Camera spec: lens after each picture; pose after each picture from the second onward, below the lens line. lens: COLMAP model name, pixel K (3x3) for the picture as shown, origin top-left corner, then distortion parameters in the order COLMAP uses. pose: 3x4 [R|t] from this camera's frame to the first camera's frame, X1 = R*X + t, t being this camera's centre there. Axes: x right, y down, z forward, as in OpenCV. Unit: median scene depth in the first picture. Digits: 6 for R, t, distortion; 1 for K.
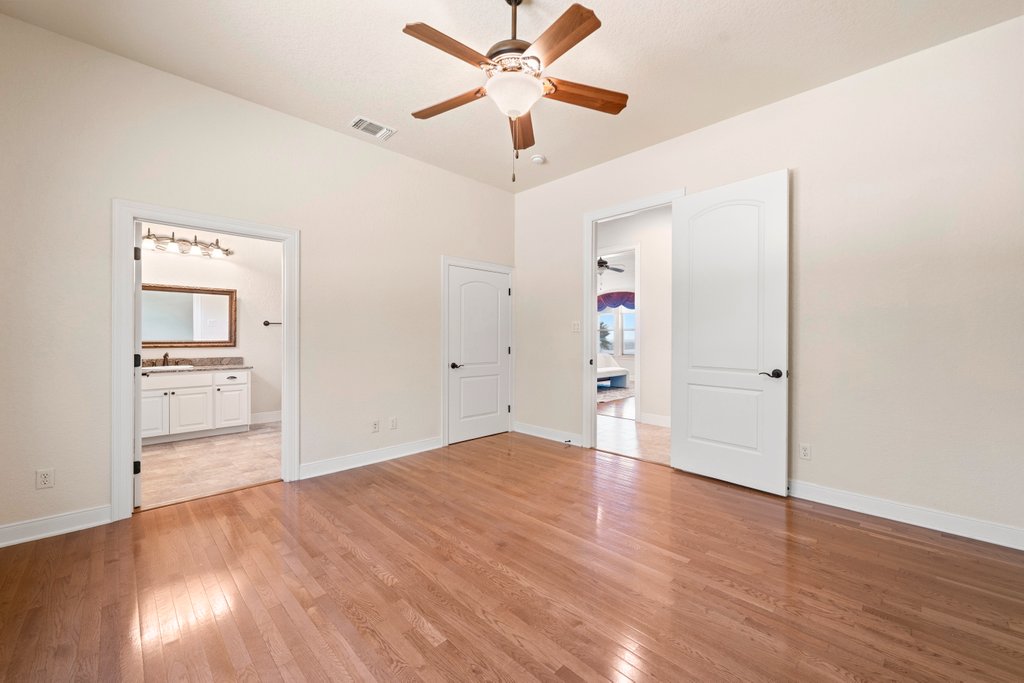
lens RADIAL K [[412.6, 0, 510.3], [0, 412.6, 345.6], [0, 0, 1]] dist [-0.000797, -0.000228]
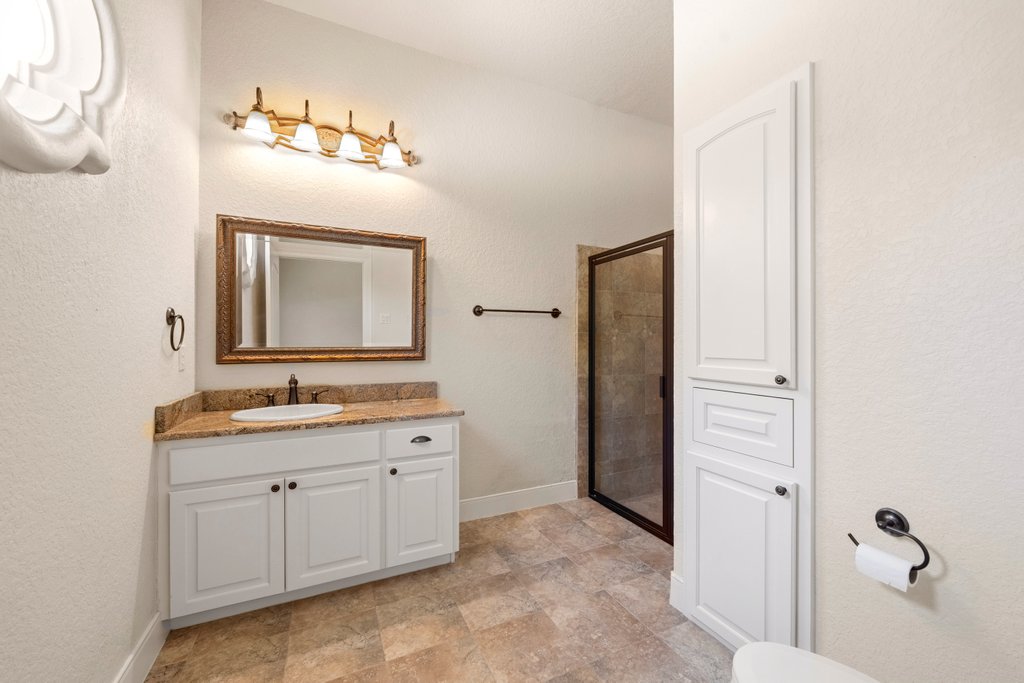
lens RADIAL K [[412.6, 0, 510.3], [0, 412.6, 345.6], [0, 0, 1]] dist [-0.000797, -0.000228]
pose [[0.943839, -0.000877, -0.330403, -0.435207], [-0.001478, 0.999975, -0.006875, -0.010717], [0.330401, 0.006977, 0.943815, 0.613095]]
